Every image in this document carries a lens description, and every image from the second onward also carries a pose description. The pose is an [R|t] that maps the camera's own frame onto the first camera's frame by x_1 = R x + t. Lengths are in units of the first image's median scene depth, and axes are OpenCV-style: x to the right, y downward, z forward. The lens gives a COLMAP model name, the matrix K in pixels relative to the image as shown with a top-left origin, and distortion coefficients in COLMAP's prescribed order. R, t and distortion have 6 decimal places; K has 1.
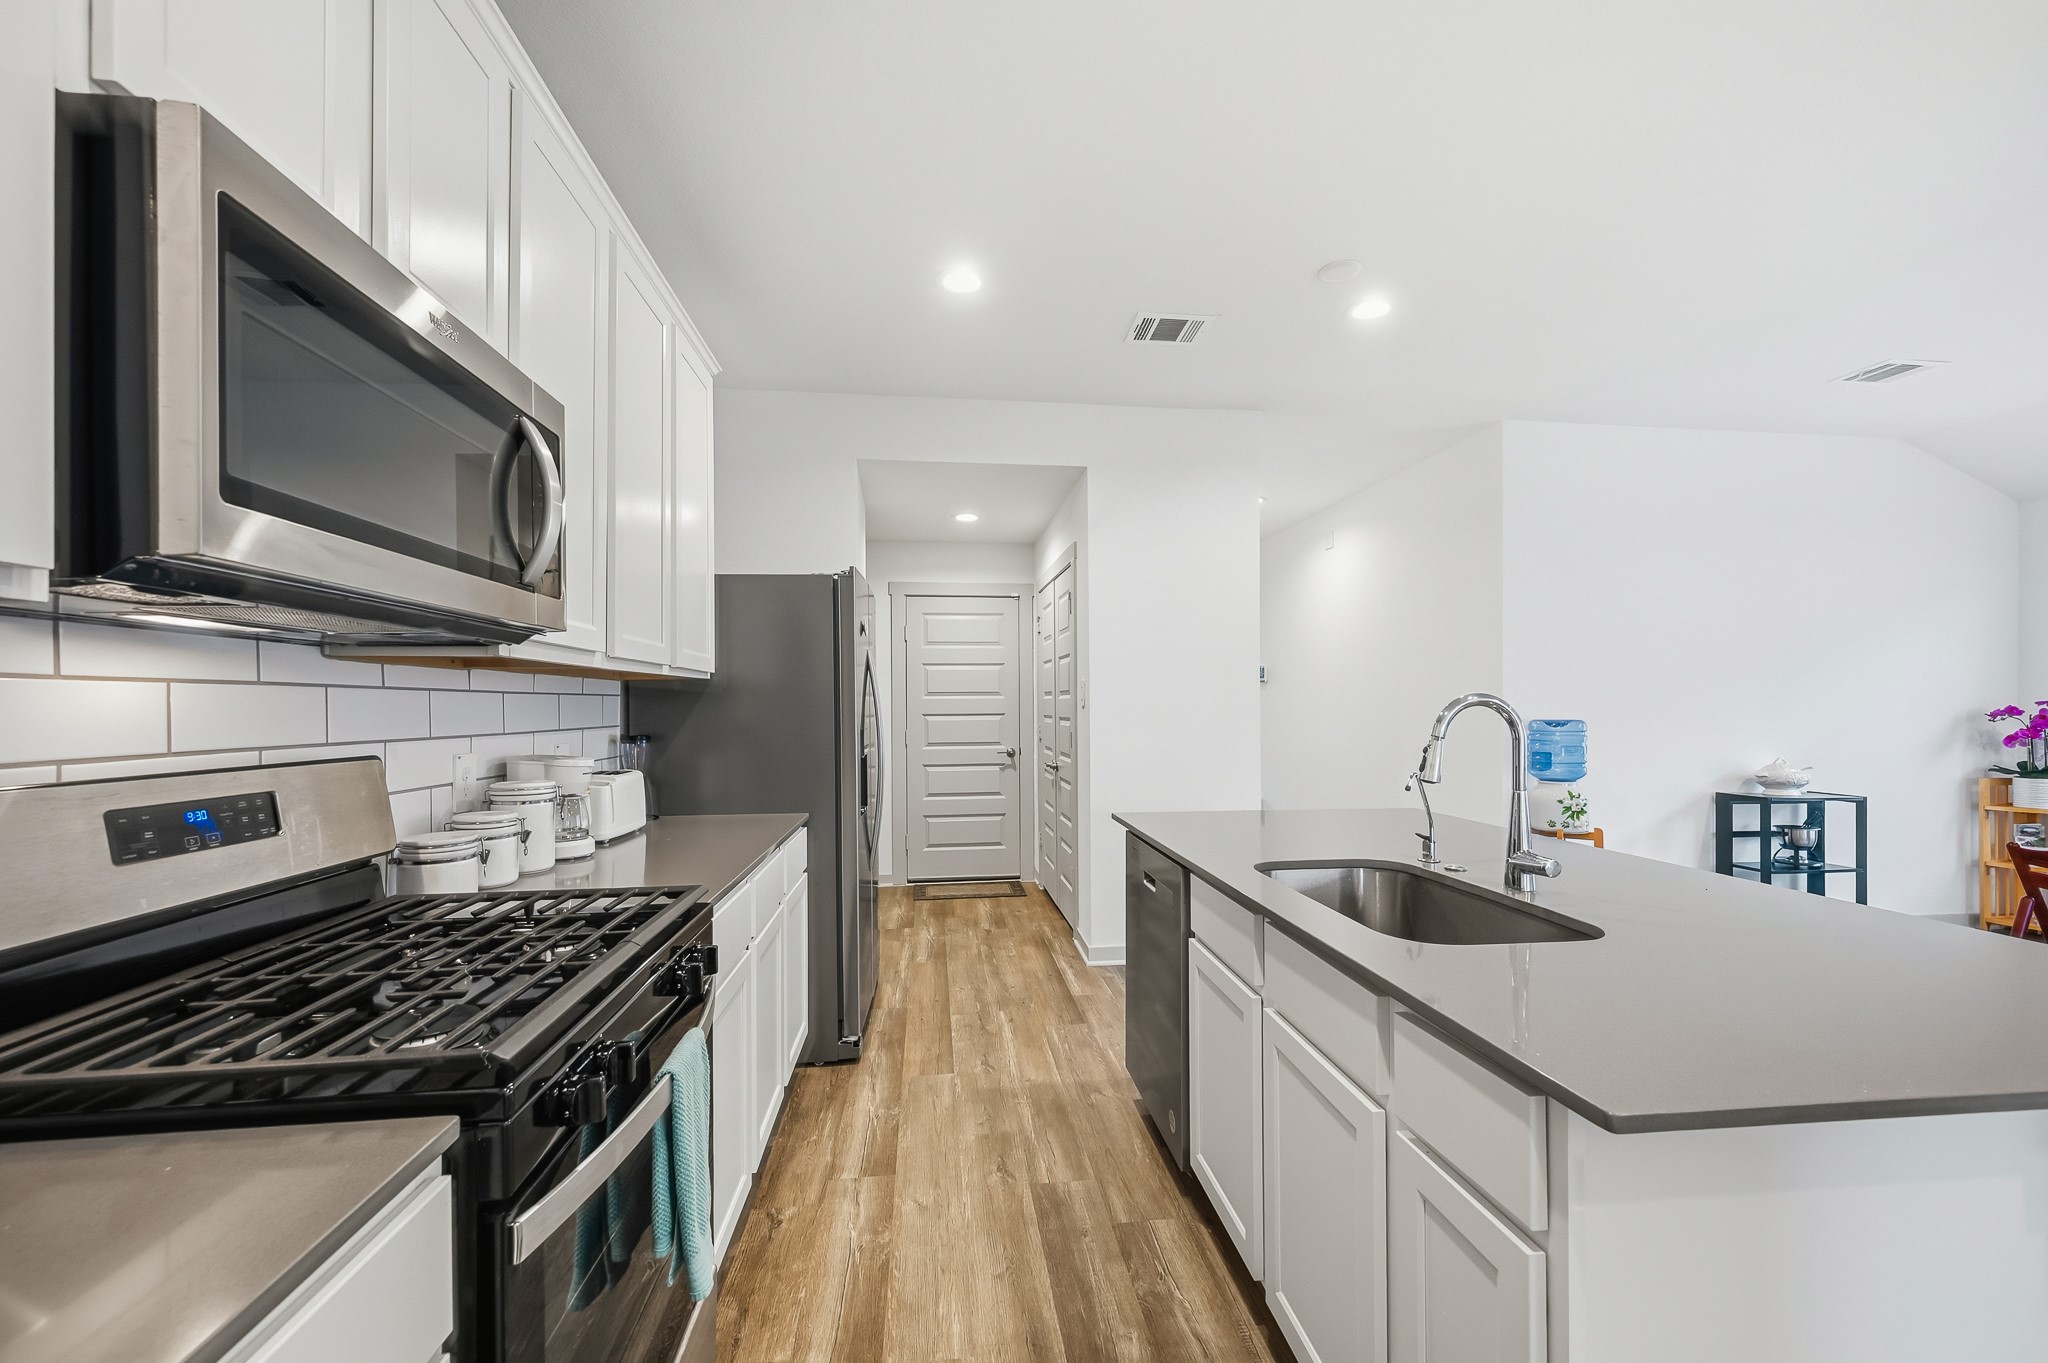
lens RADIAL K [[817.2, 0, 1027.5], [0, 817.2, 707.5], [0, 0, 1]] dist [0.000542, -0.000018]
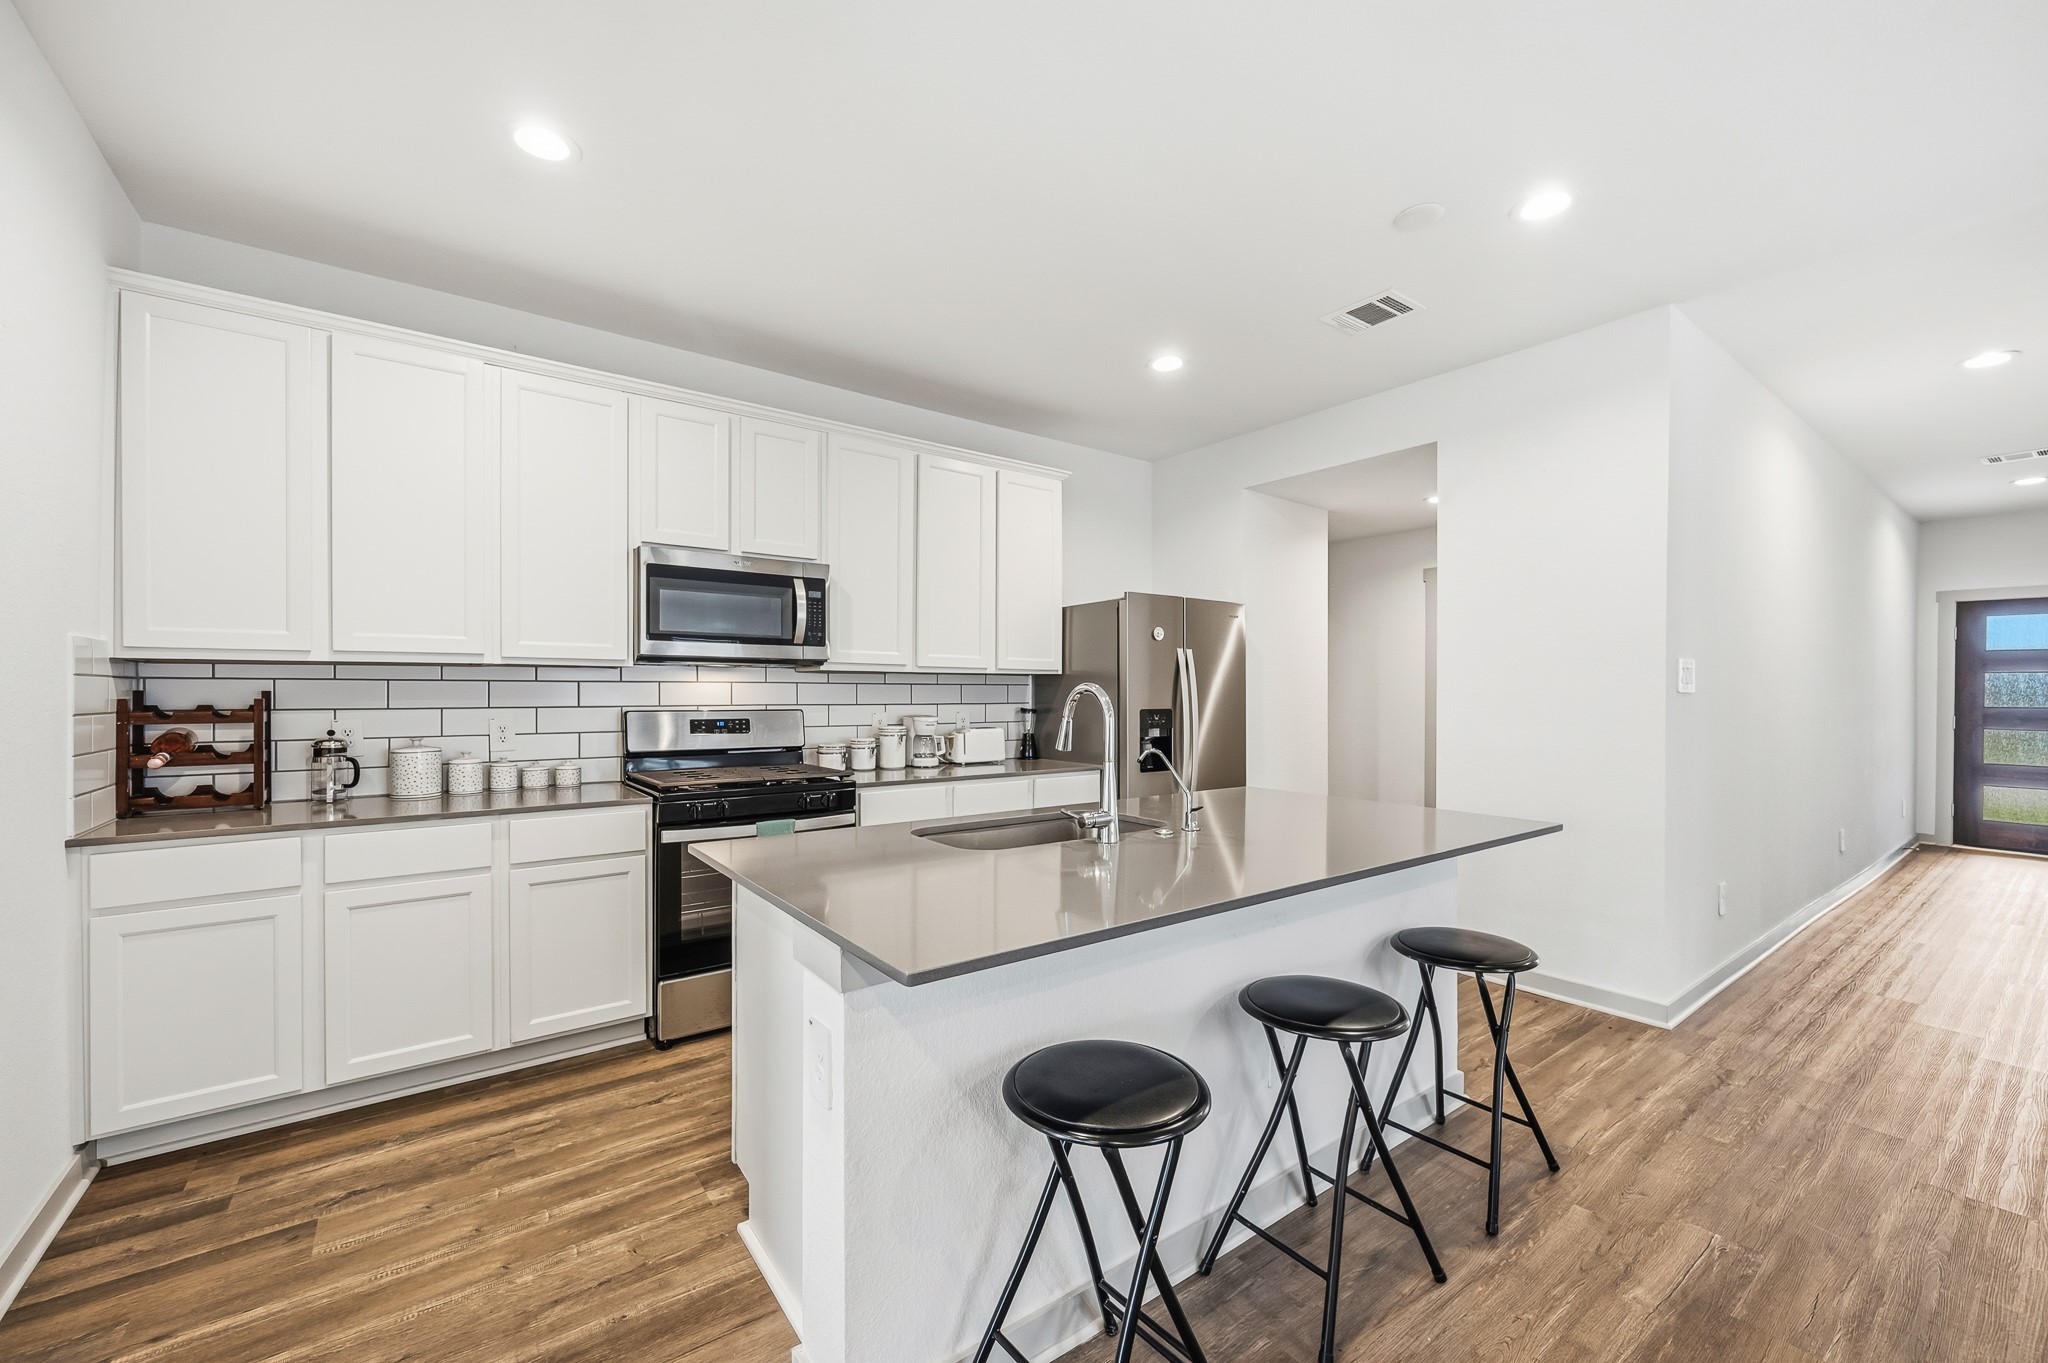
lens RADIAL K [[823.5, 0, 1028.2], [0, 823.5, 697.9], [0, 0, 1]] dist [0.010866, -0.000177]
pose [[0.510048, 0.008599, -0.860103, 0.939667], [-0.005192, 0.999963, 0.006918, -0.000027], [0.860130, 0.000937, 0.510074, 0.142294]]
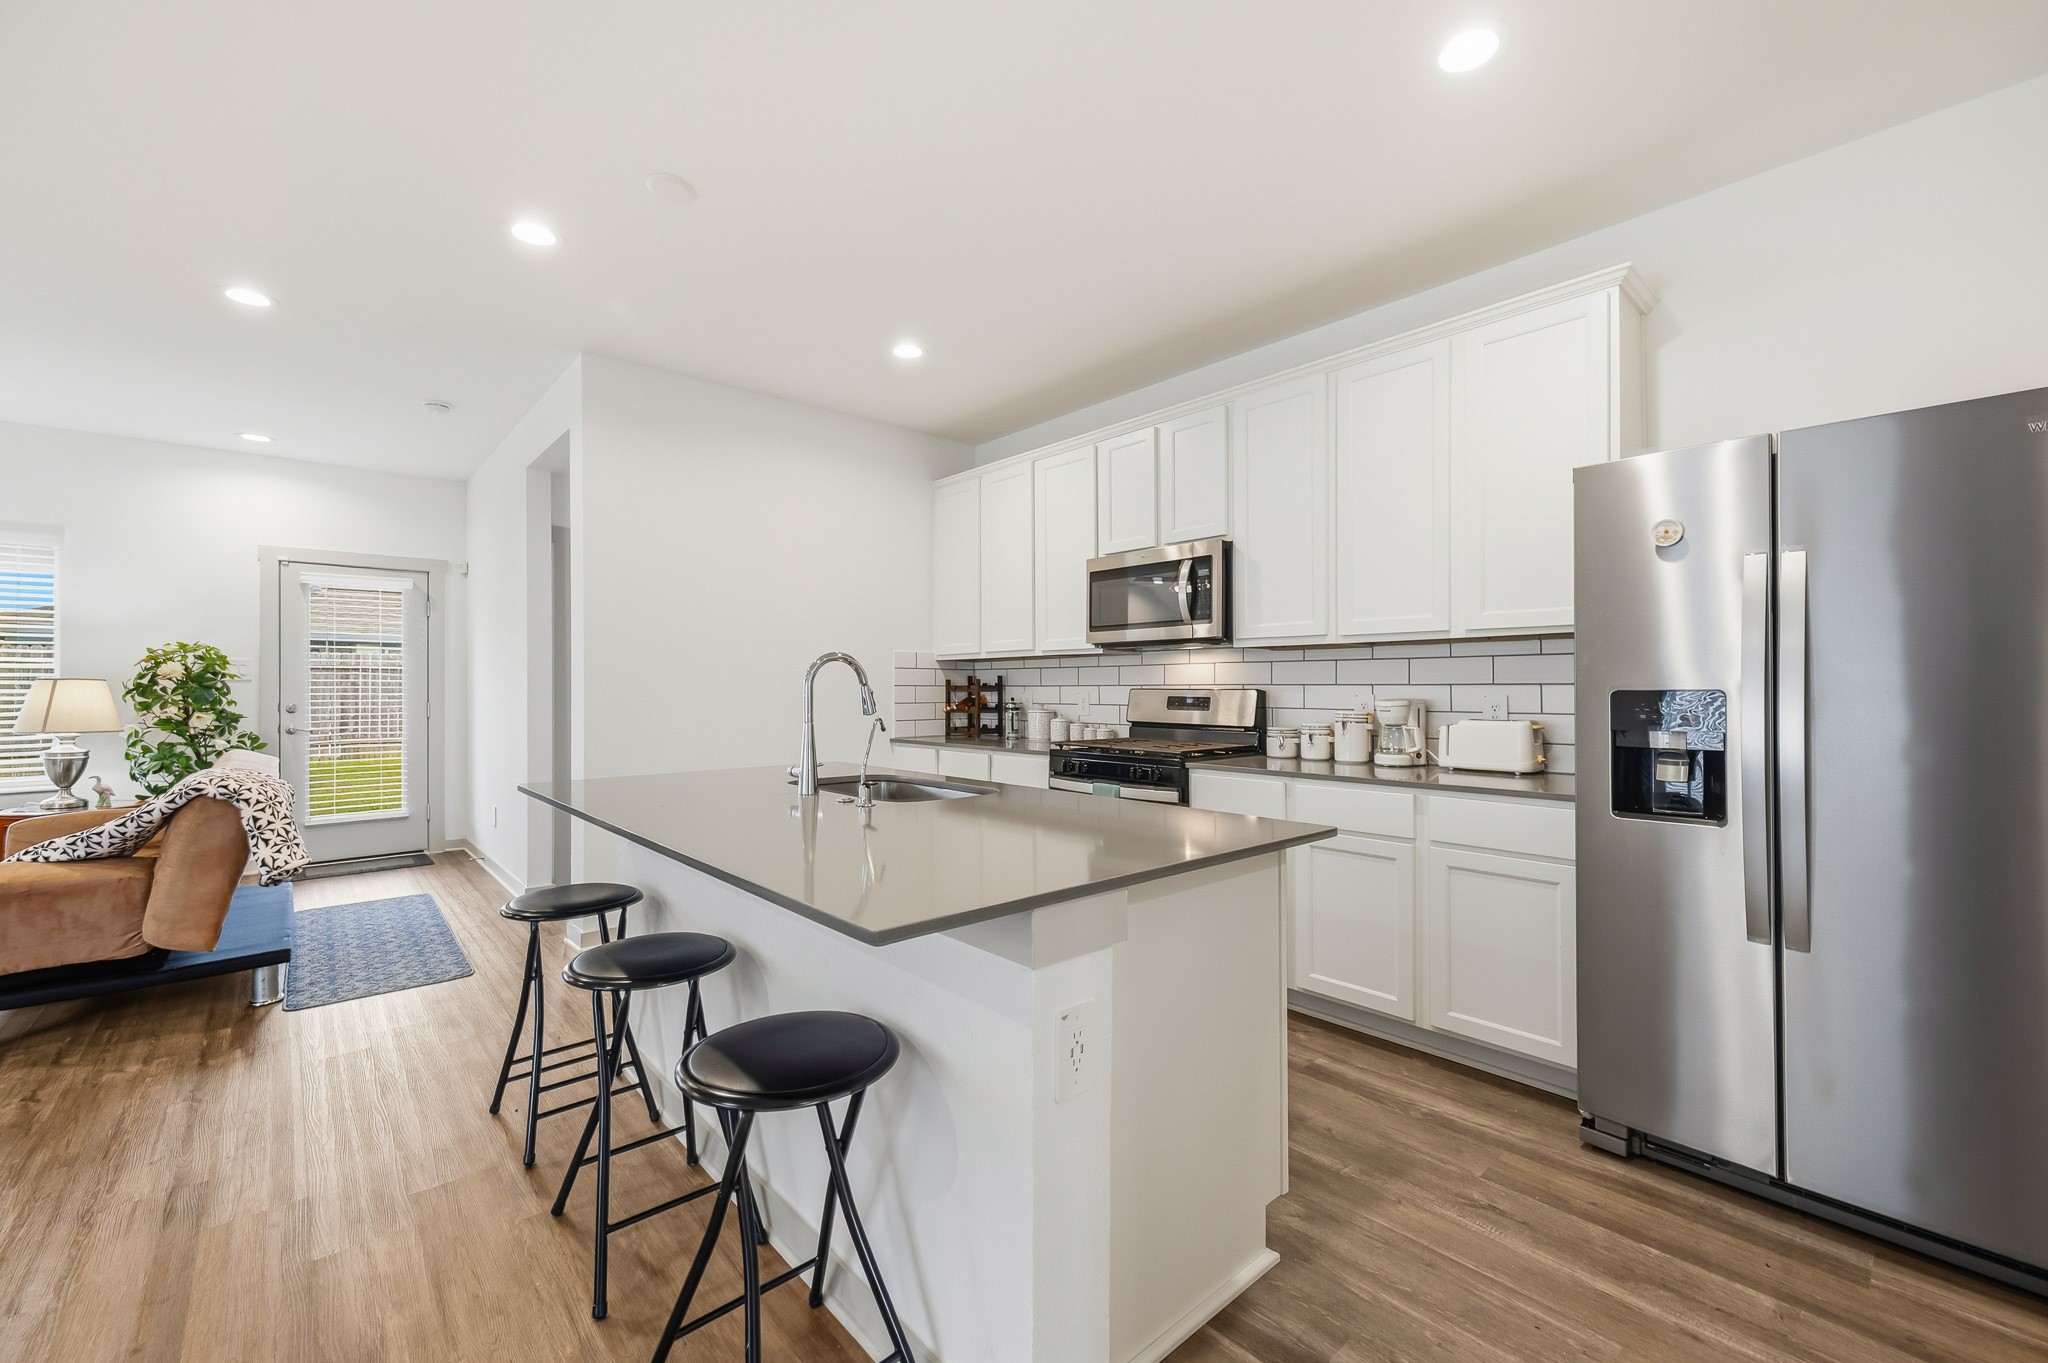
lens RADIAL K [[831.5, 0, 1016.7], [0, 831.5, 670.6], [0, 0, 1]] dist [0.001750, 0.000315]
pose [[-0.821943, -0.006145, -0.569537, 0.649999], [0.002916, 0.999883, -0.014996, 0.020355], [0.569562, -0.013986, -0.821829, 1.364097]]
